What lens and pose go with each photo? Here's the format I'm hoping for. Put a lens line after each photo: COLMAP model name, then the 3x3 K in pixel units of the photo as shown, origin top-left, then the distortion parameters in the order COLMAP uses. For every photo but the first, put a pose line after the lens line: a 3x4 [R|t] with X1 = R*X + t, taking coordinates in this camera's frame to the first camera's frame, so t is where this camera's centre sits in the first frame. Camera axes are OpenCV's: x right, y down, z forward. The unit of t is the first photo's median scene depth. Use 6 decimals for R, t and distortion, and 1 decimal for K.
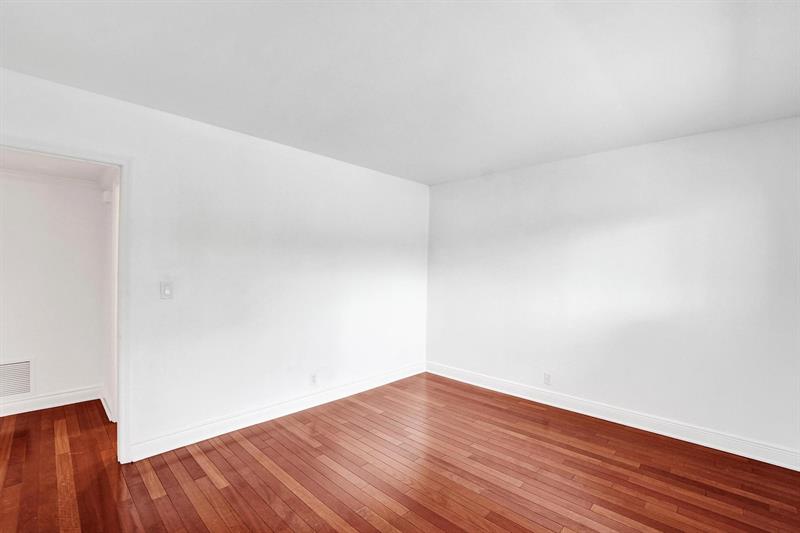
lens RADIAL K [[344.7, 0, 397.9], [0, 344.7, 261.6], [0, 0, 1]] dist [-0.024996, 0.000001]
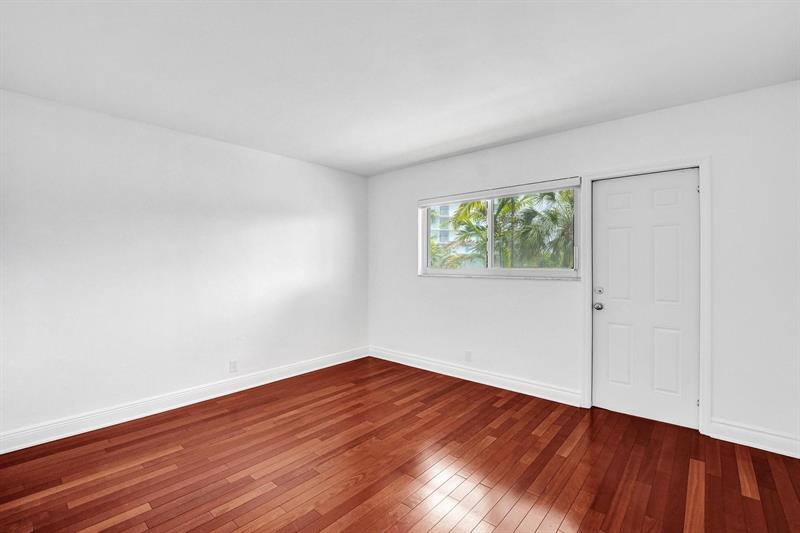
lens RADIAL K [[344.7, 0, 397.9], [0, 344.7, 261.6], [0, 0, 1]] dist [-0.024996, 0.000001]
pose [[-0.034404, -0.000993, 0.999408, -0.644273], [-0.019543, 0.999809, 0.000321, 0.043269], [-0.999217, -0.019520, -0.034417, 0.677412]]
